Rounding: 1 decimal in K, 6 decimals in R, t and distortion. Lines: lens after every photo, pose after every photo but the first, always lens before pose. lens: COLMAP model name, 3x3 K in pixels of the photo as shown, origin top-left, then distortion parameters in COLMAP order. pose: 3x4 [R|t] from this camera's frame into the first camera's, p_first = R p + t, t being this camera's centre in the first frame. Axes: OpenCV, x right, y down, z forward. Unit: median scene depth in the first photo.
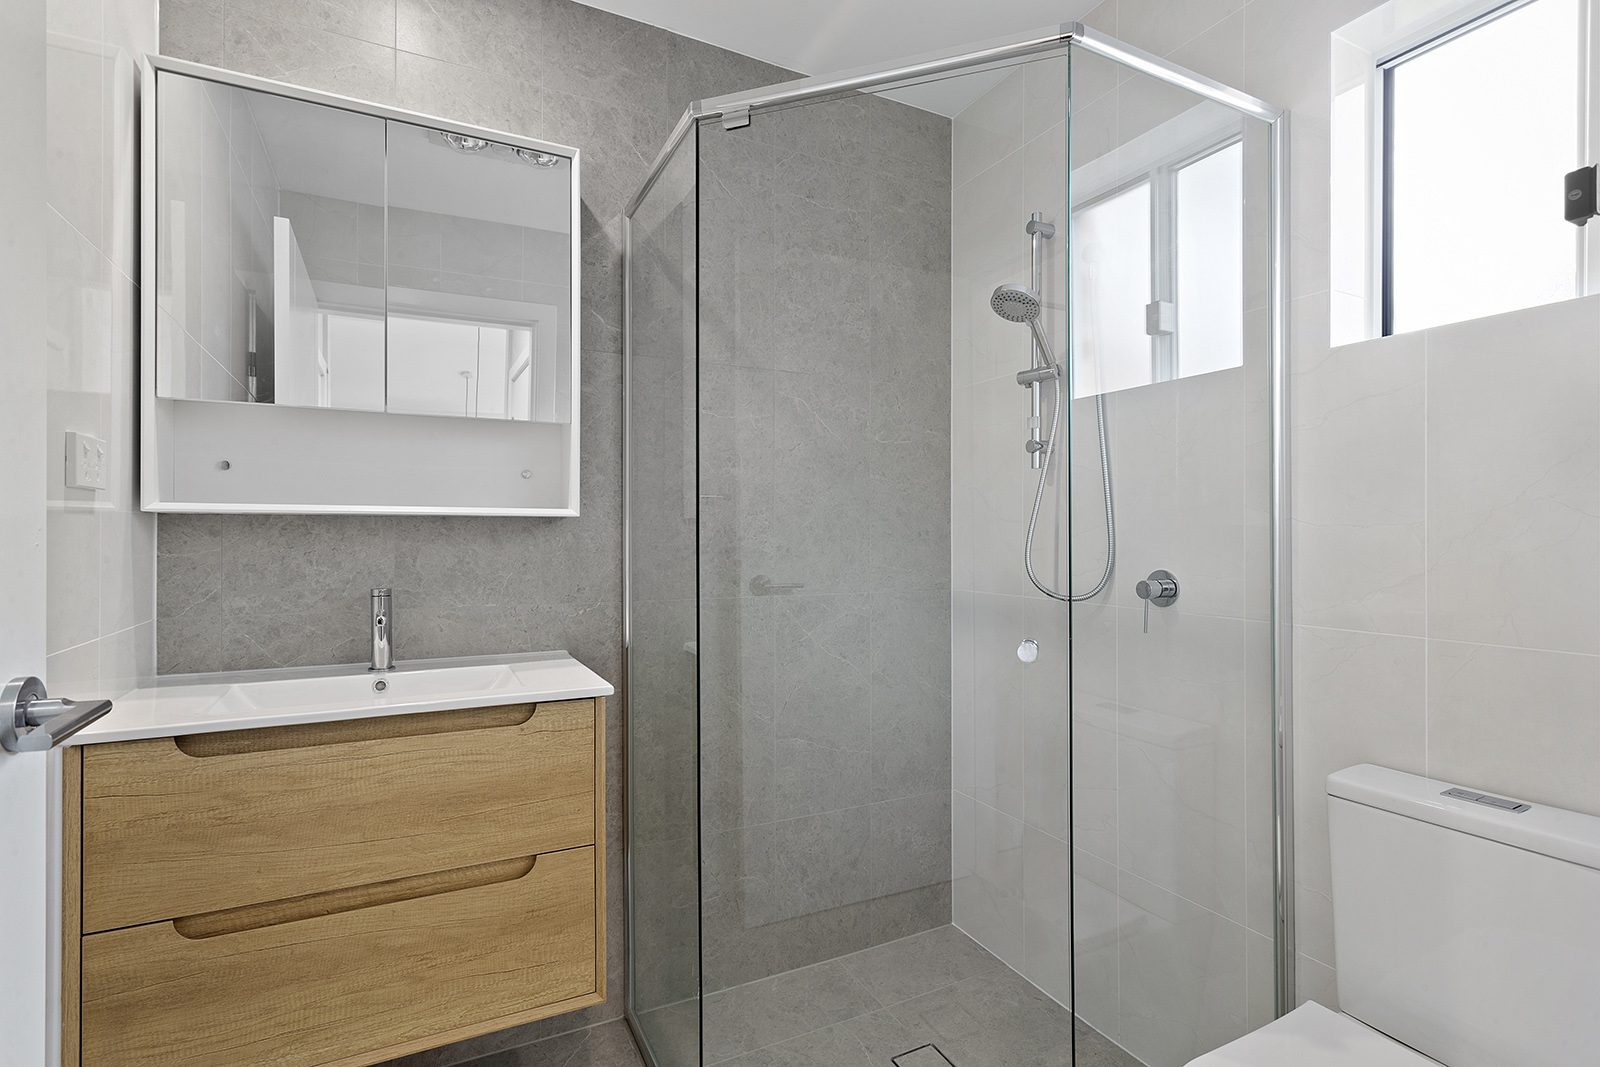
lens RADIAL K [[795.8, 0, 792.8], [0, 795.8, 578.0], [0, 0, 1]] dist [-0.000167, 0.000930]
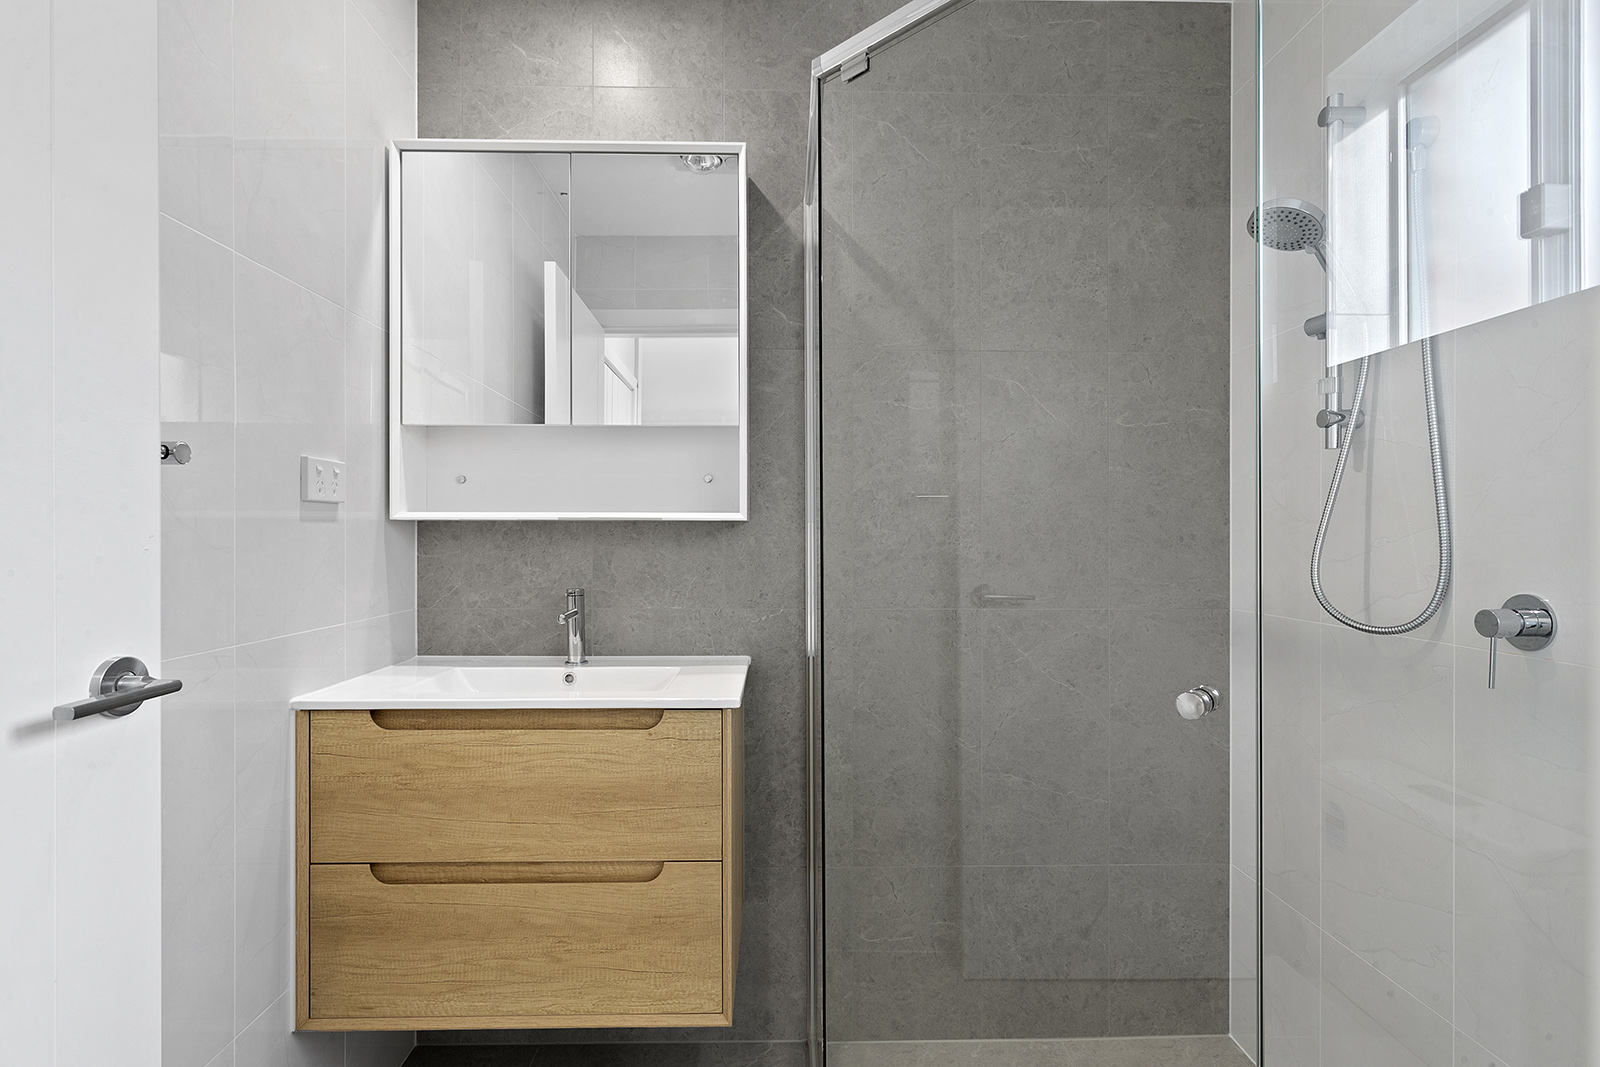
lens RADIAL K [[795.8, 0, 792.8], [0, 795.8, 578.0], [0, 0, 1]] dist [-0.000167, 0.000930]
pose [[0.897370, 0.023383, -0.440659, 0.226138], [-0.024219, 0.999700, 0.003728, -0.012494], [0.440614, 0.007327, 0.897667, 0.157120]]
